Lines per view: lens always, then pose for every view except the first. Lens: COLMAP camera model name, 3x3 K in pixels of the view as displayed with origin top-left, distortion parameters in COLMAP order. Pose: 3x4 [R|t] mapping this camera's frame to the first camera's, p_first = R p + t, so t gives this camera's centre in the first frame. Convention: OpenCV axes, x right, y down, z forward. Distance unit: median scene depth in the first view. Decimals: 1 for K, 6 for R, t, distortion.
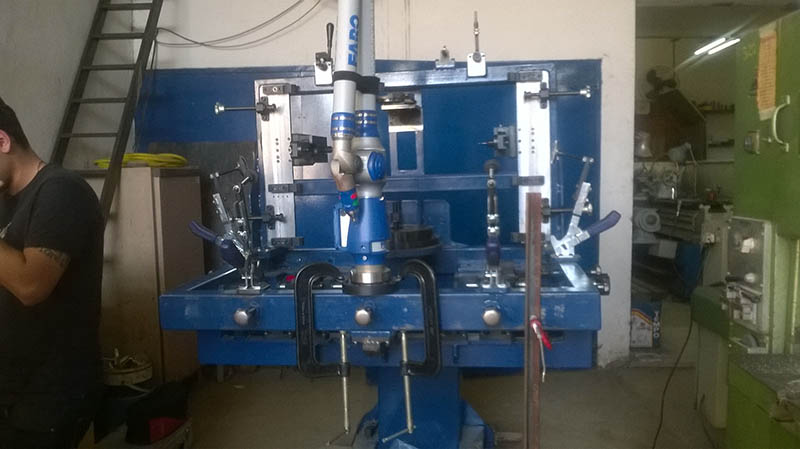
lens RADIAL K [[645.1, 0, 400.0], [0, 645.1, 224.5], [0, 0, 1]] dist [0.001640, 0.001232]
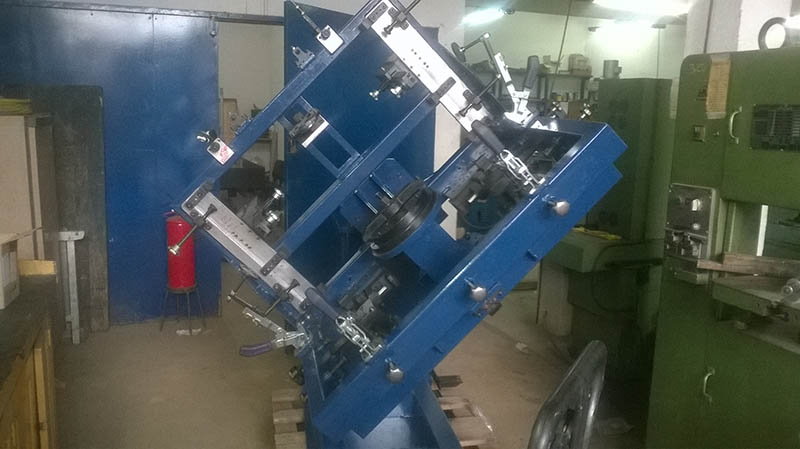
lens RADIAL K [[645.1, 0, 400.0], [0, 645.1, 224.5], [0, 0, 1]] dist [0.001640, 0.001232]
pose [[0.906294, -0.037768, 0.420958, -0.683527], [-0.002201, 0.995564, 0.094059, -0.059140], [-0.422643, -0.086172, 0.902190, -0.035683]]
